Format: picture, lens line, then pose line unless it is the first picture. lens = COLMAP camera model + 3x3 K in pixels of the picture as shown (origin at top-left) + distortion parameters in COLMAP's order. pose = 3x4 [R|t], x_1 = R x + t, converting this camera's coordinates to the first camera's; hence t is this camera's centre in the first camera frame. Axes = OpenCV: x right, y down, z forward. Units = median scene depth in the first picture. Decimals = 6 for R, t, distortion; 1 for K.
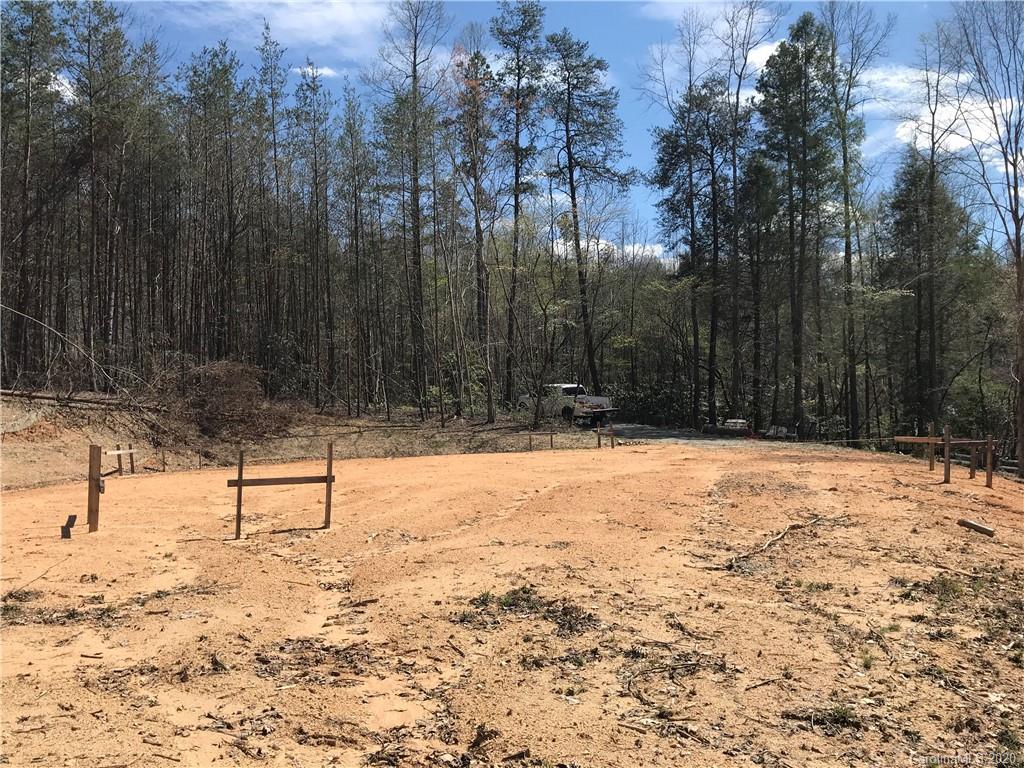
lens RADIAL K [[862.2, 0, 512.0], [0, 862.2, 384.0], [0, 0, 1]] dist [0.039037, -0.007390]
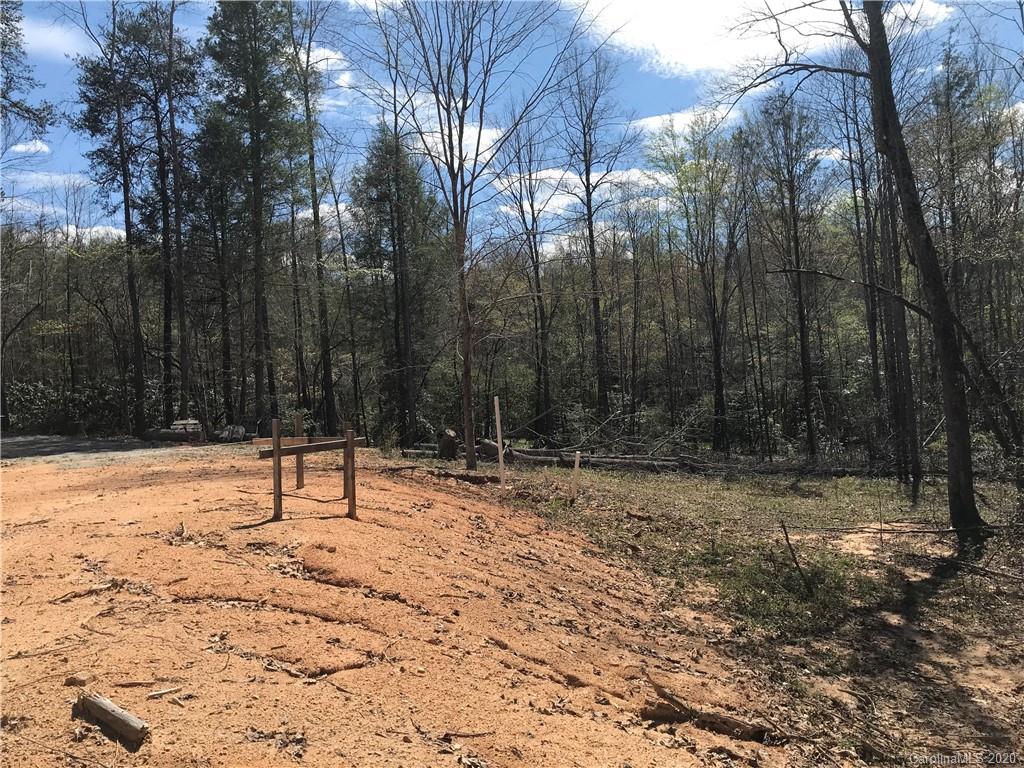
lens RADIAL K [[862.2, 0, 512.0], [0, 862.2, 384.0], [0, 0, 1]] dist [0.039037, -0.007390]
pose [[0.863921, -0.035532, 0.502372, 0.098526], [0.033720, 0.999351, 0.012695, 0.005828], [-0.502497, 0.005973, 0.864558, 0.119455]]
